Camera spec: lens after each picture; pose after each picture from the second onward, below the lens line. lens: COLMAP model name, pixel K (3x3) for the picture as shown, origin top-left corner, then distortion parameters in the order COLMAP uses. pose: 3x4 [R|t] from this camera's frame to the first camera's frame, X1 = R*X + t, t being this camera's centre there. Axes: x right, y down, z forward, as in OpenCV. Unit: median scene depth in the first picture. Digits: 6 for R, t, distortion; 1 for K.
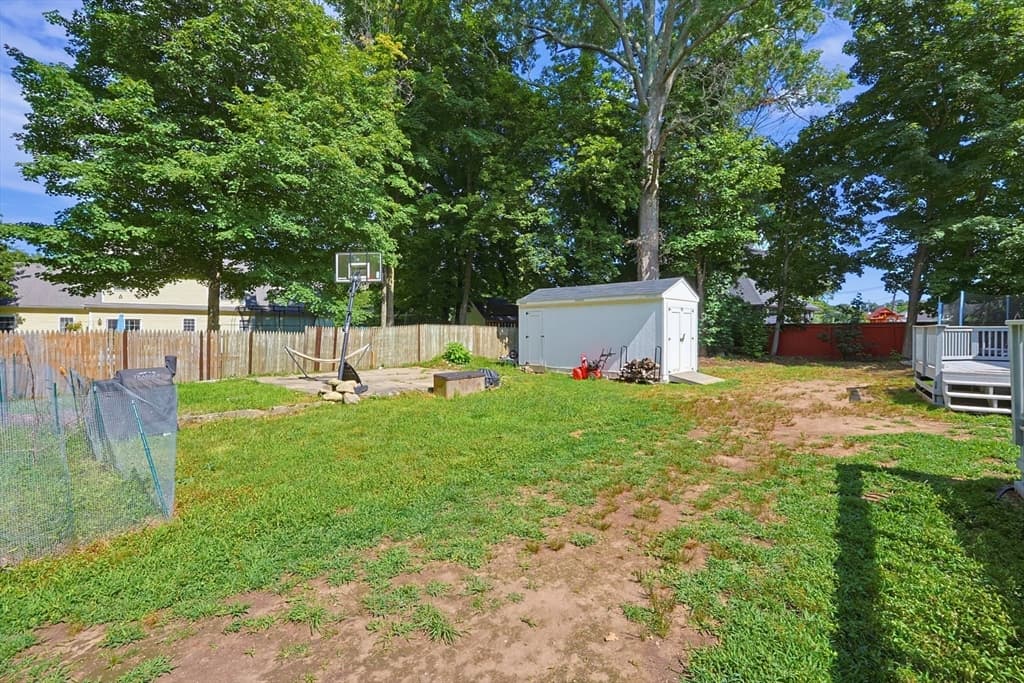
lens RADIAL K [[450.3, 0, 498.6], [0, 450.3, 337.2], [0, 0, 1]] dist [-0.000165, 0.000514]
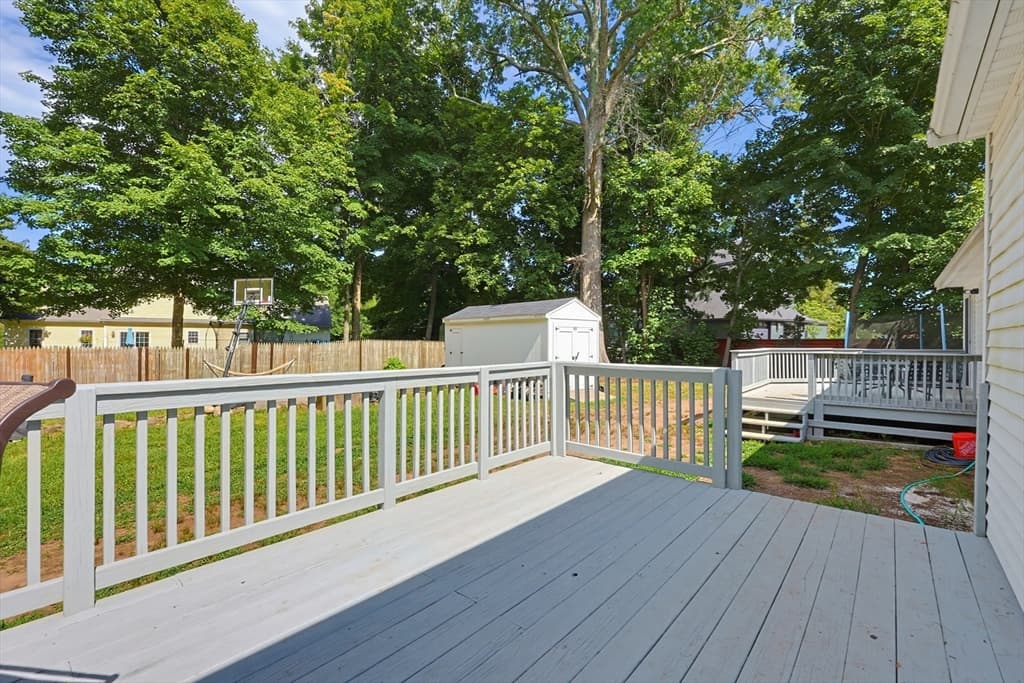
lens RADIAL K [[449.5, 0, 512.0], [0, 449.5, 341.5], [0, 0, 1]] dist [0.001097, -0.000546]
pose [[0.996039, 0.004677, -0.088799, 0.265615], [-0.005442, 0.999950, -0.008371, -0.017083], [0.088755, 0.008821, 0.996014, -0.028490]]
